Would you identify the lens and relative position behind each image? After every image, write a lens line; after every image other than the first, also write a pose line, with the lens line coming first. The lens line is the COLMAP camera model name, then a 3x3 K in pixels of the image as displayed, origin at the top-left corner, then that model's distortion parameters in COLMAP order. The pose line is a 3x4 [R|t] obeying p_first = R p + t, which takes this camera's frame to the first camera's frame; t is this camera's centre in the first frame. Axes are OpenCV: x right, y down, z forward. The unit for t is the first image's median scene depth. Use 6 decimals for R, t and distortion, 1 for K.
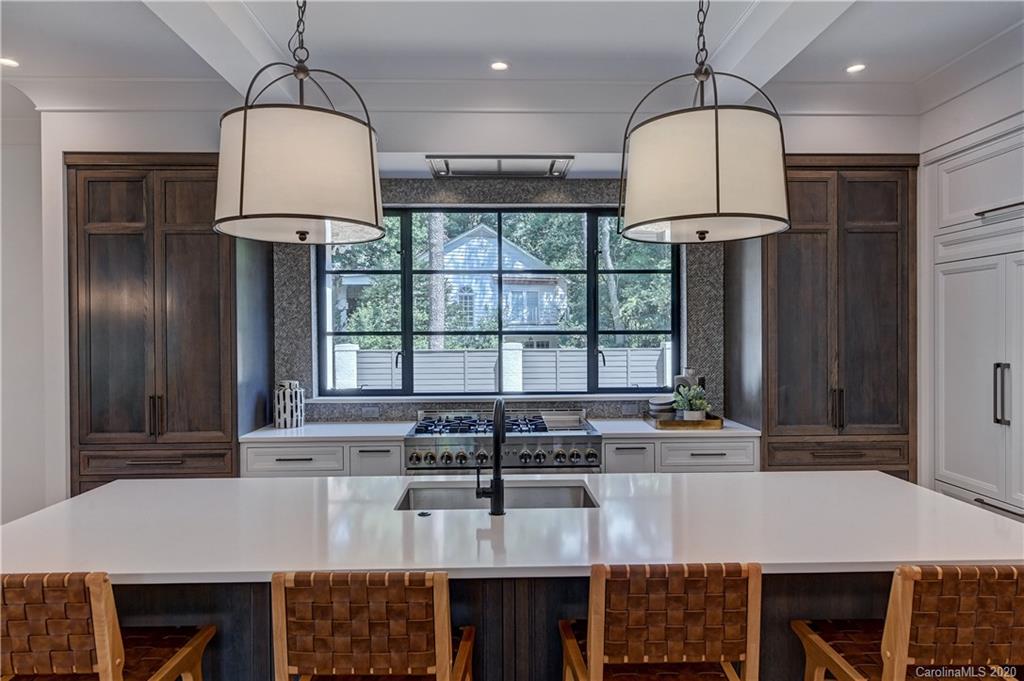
lens RADIAL K [[616.5, 0, 509.6], [0, 616.5, 335.7], [0, 0, 1]] dist [-0.002033, -0.000479]
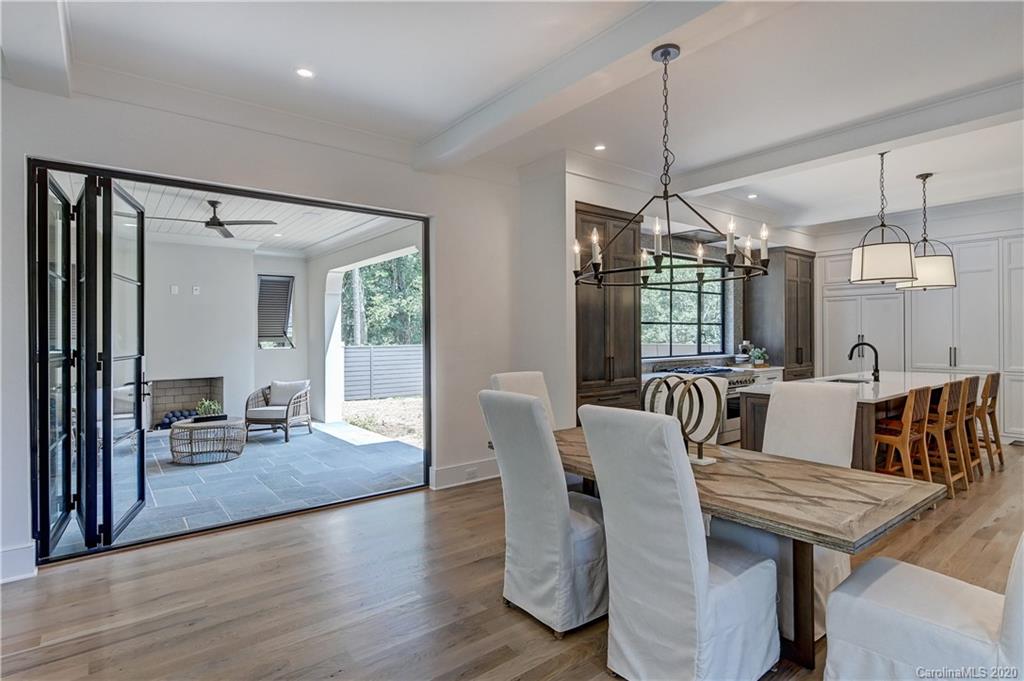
lens RADIAL K [[540.6, 0, 509.3], [0, 540.6, 338.1], [0, 0, 1]] dist [-0.002540, -0.000369]
pose [[0.796943, -0.002457, 0.604050, -1.542071], [0.005170, 0.999983, -0.002753, 0.046011], [-0.604033, 0.005317, 0.796942, 0.014517]]
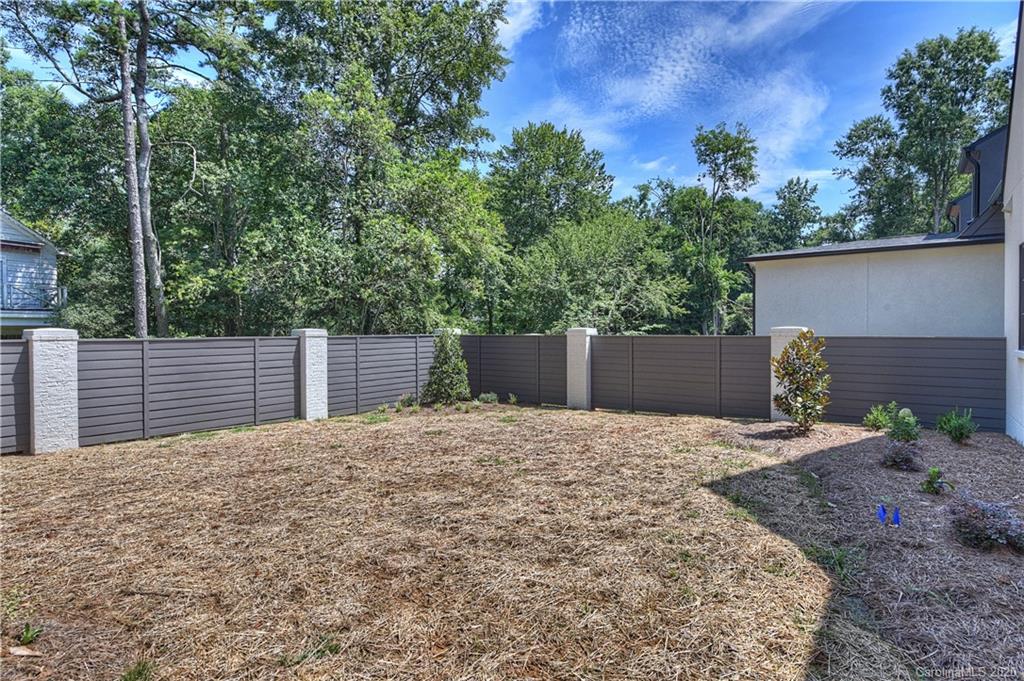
lens RADIAL K [[540.6, 0, 507.6], [0, 540.6, 339.6], [0, 0, 1]] dist [-0.002540, -0.000369]
pose [[0.618448, -0.009508, 0.785768, -0.601894], [0.004751, 0.999954, 0.008361, 0.086483], [-0.785811, -0.001437, 0.618465, 1.595305]]
